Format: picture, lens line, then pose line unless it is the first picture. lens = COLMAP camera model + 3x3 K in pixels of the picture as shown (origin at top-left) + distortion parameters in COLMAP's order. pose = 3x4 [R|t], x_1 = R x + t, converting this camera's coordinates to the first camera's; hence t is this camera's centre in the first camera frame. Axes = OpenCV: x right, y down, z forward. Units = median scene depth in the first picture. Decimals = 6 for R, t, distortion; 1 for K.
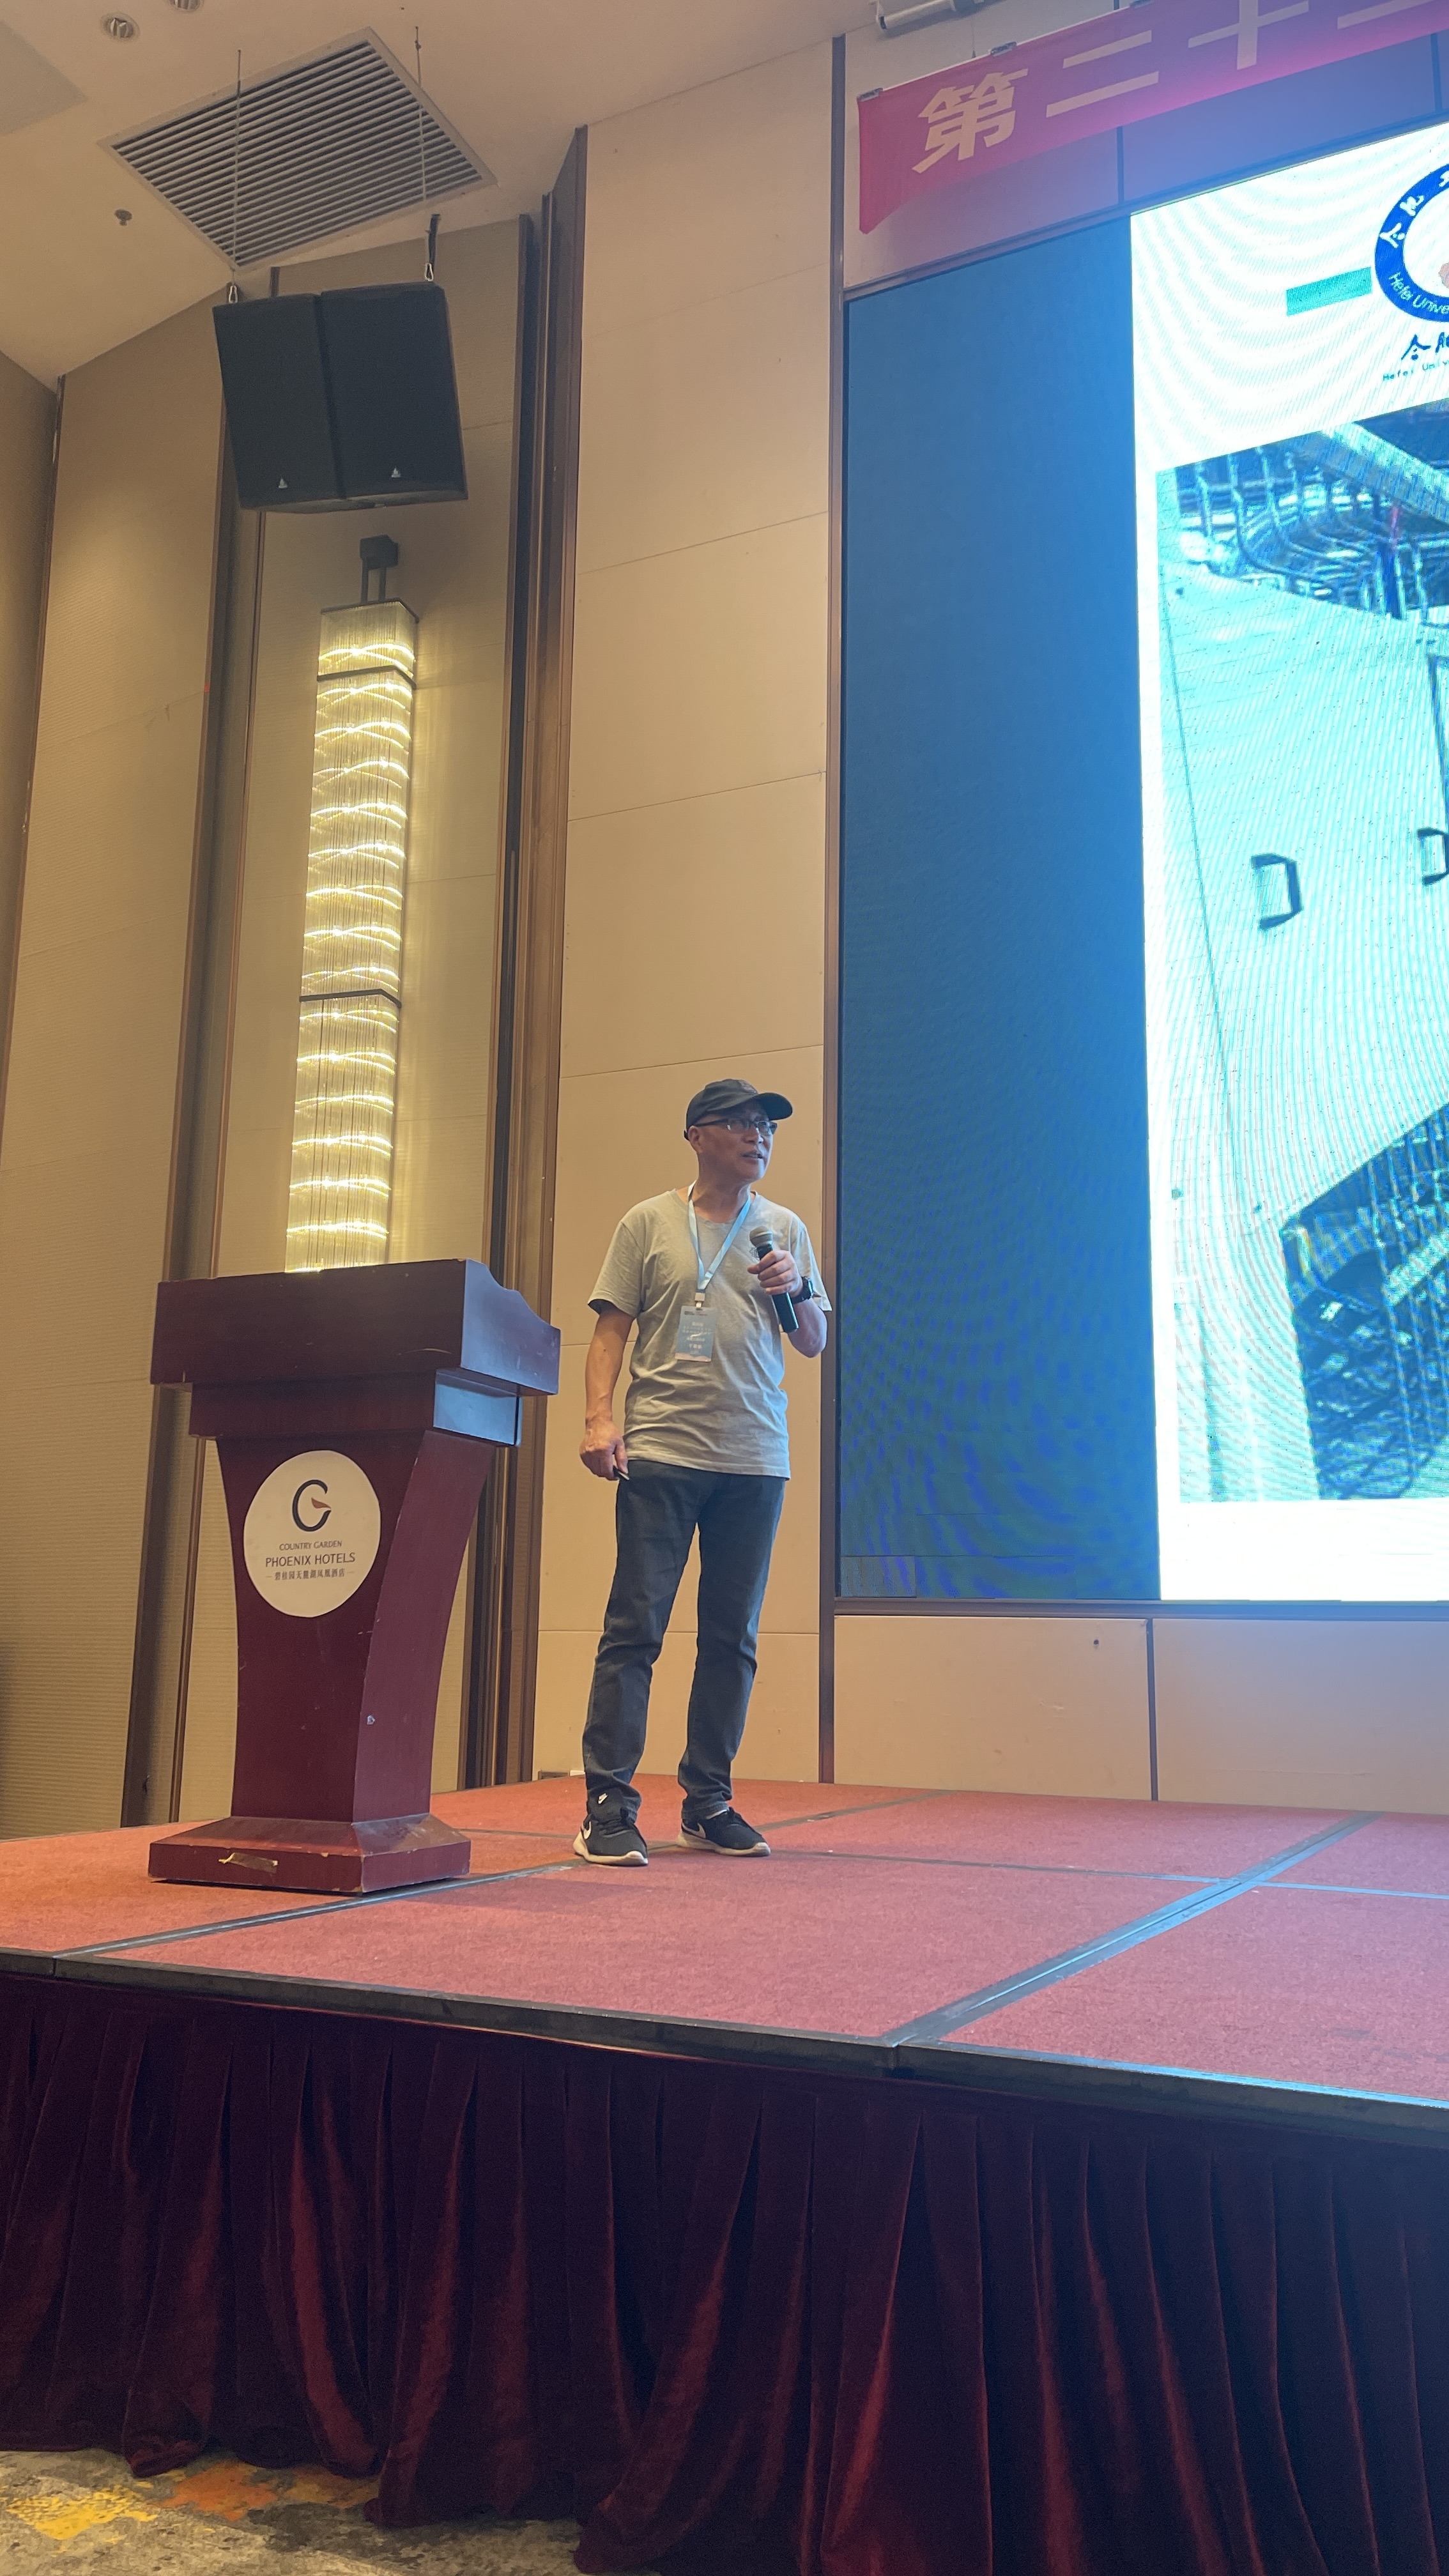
lens RADIAL K [[1914.0, 0, 730.7], [0, 1914.0, 1300.6], [0, 0, 1]] dist [0.036441, -0.049730]
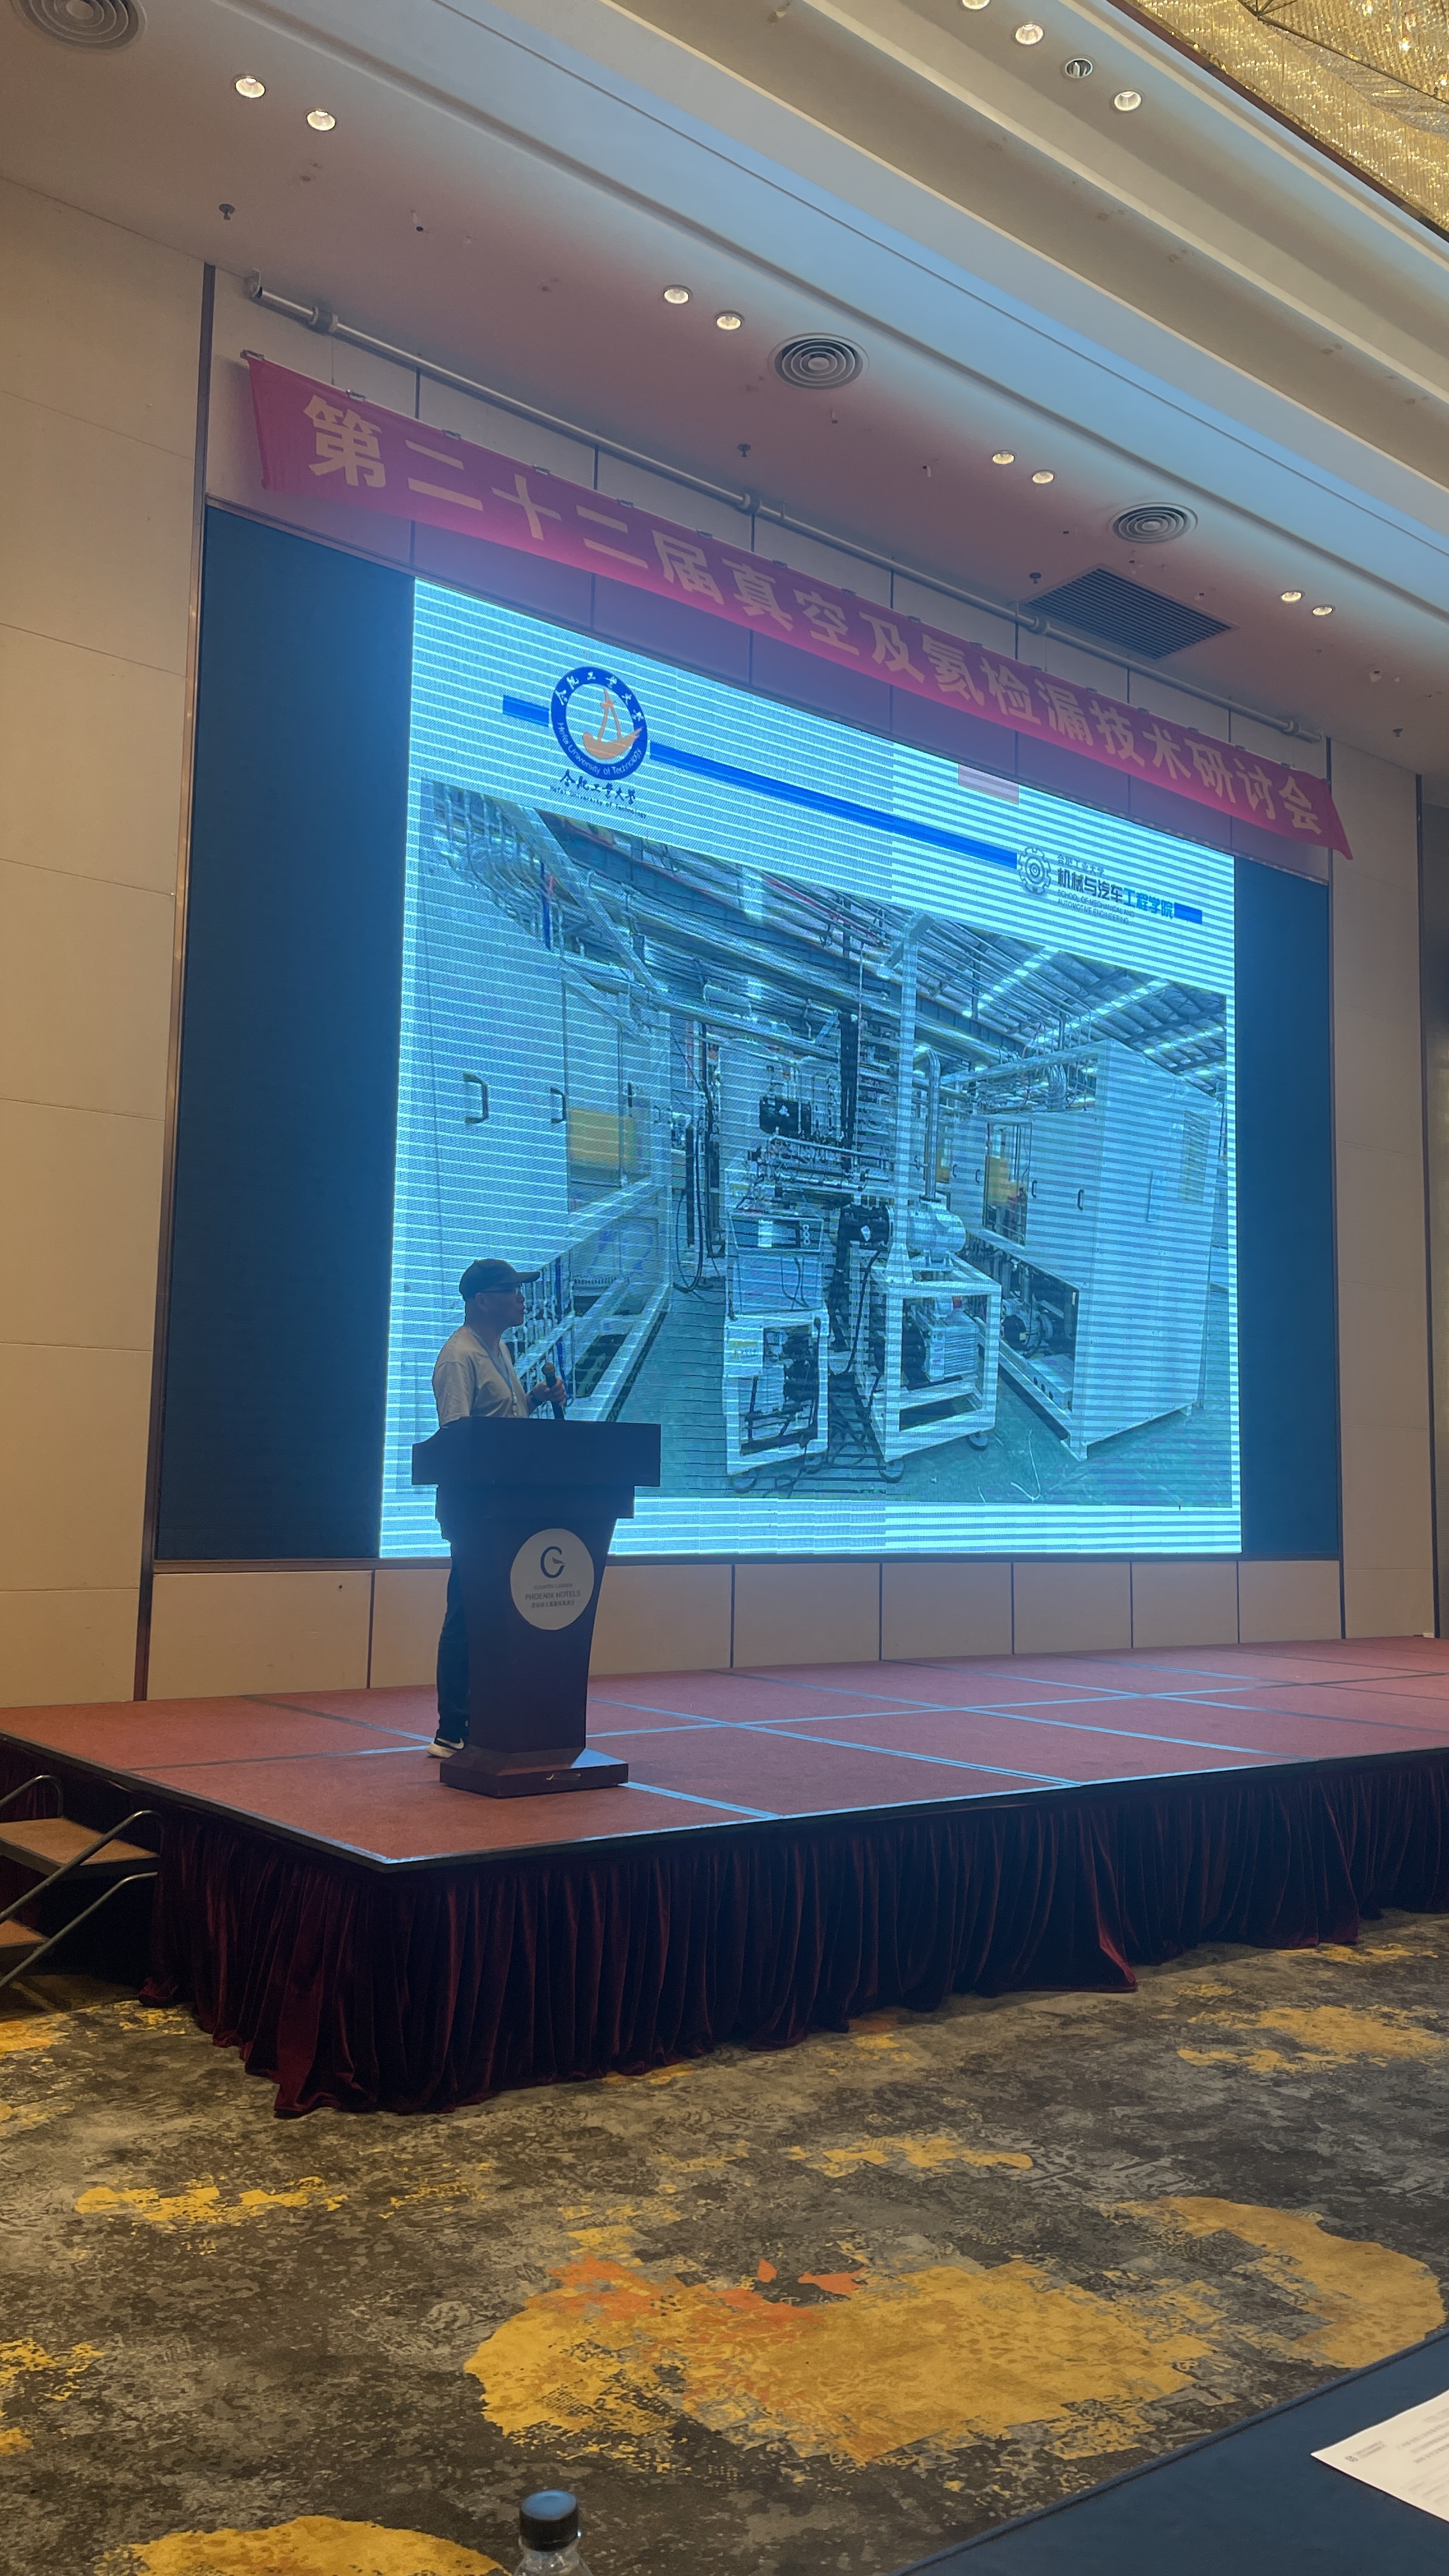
lens RADIAL K [[1914.0, 0, 728.7], [0, 1914.0, 1275.8], [0, 0, 1]] dist [0.036441, -0.049730]
pose [[0.463744, 0.097190, 0.880622, -0.941915], [-0.167150, 0.985713, -0.020766, -0.073929], [-0.870059, -0.137566, 0.473364, 0.068958]]
